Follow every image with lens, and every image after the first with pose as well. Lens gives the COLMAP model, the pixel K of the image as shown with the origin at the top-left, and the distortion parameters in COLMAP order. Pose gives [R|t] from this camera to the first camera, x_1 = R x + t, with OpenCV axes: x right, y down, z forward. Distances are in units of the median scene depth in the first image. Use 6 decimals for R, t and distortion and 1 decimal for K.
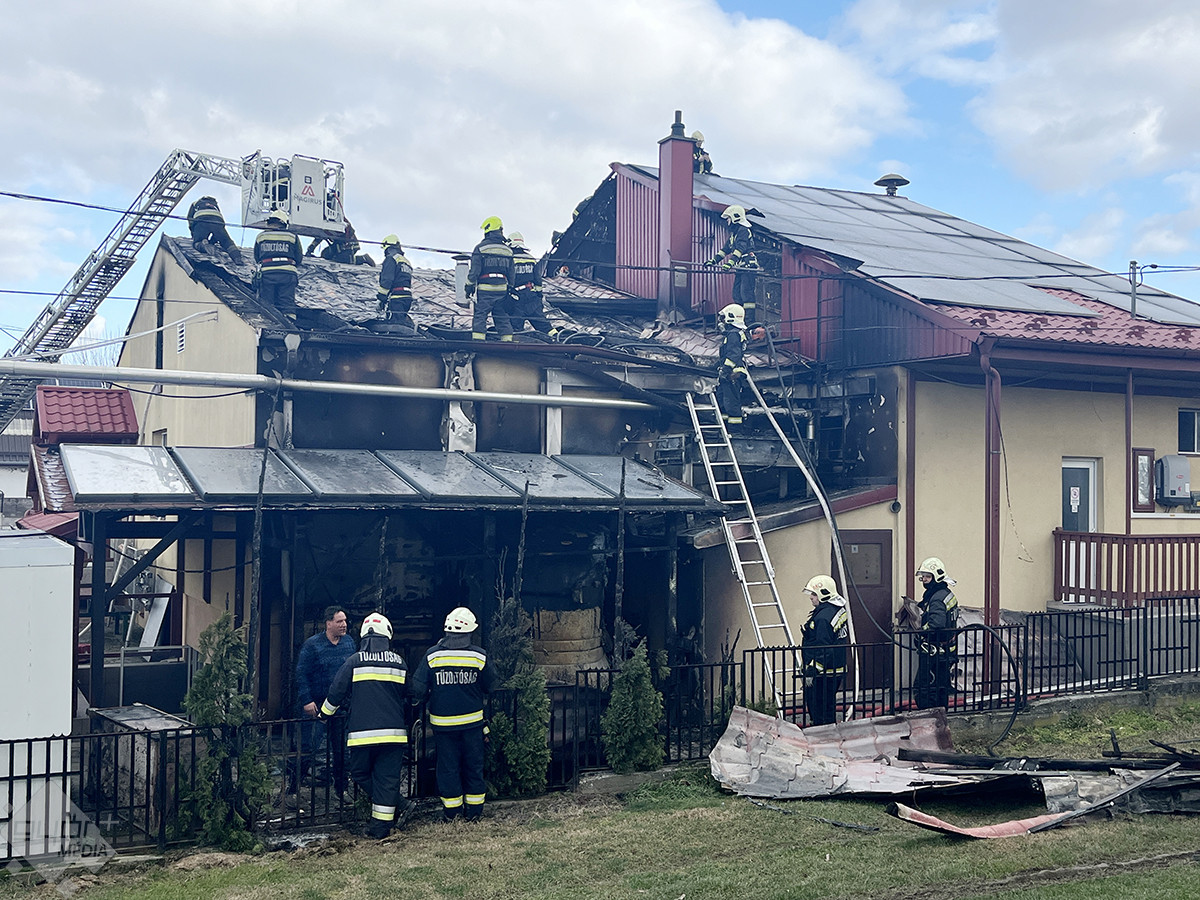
lens RADIAL K [[1375.1, 0, 600.1], [0, 1375.1, 449.6], [0, 0, 1]] dist [0.083141, 0.000000]
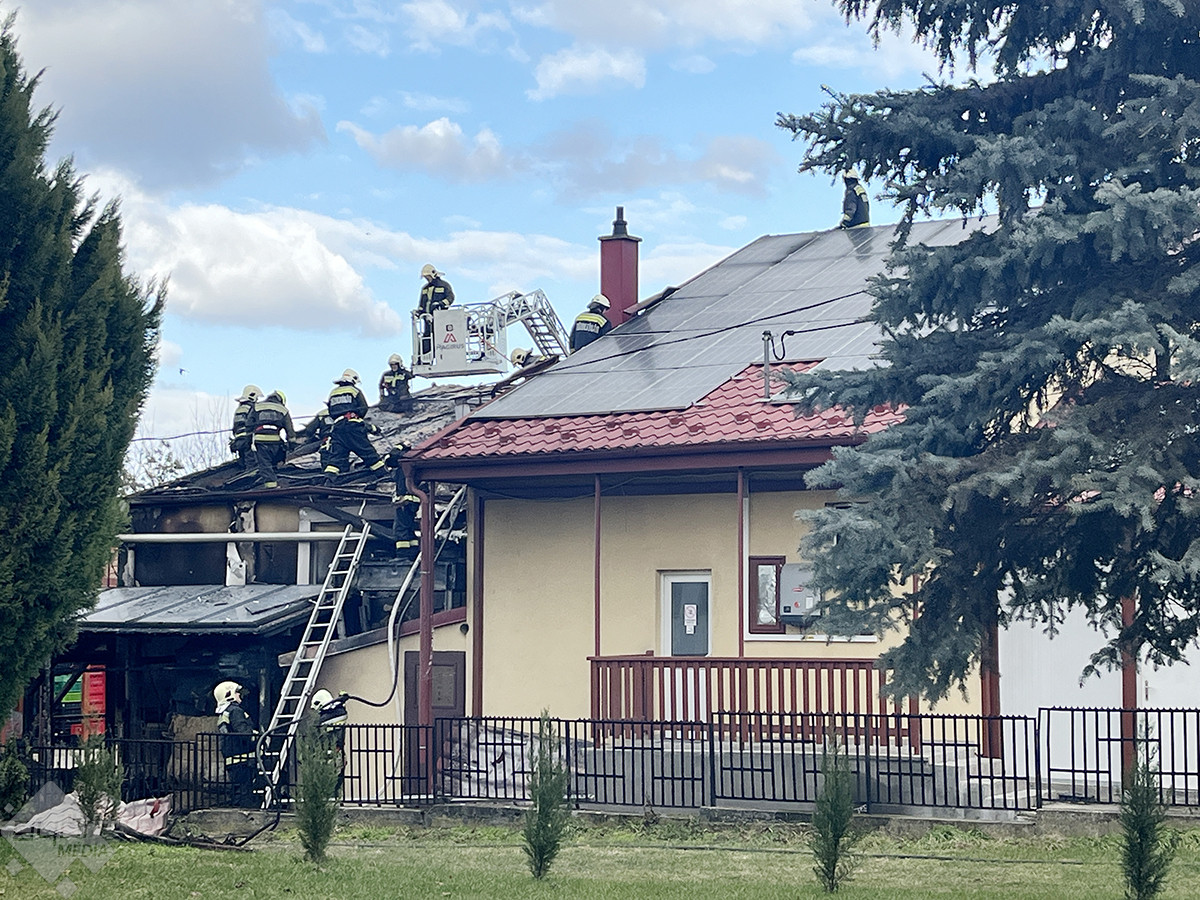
lens RADIAL K [[2240.6, 0, 600.1], [0, 2240.6, 451.3], [0, 0, 1]] dist [-0.070926, 0.000000]
pose [[0.525114, -0.074588, -0.847757, 1.653669], [0.033945, 0.997195, -0.066710, 0.025255], [0.850354, 0.006253, 0.526173, 0.237653]]
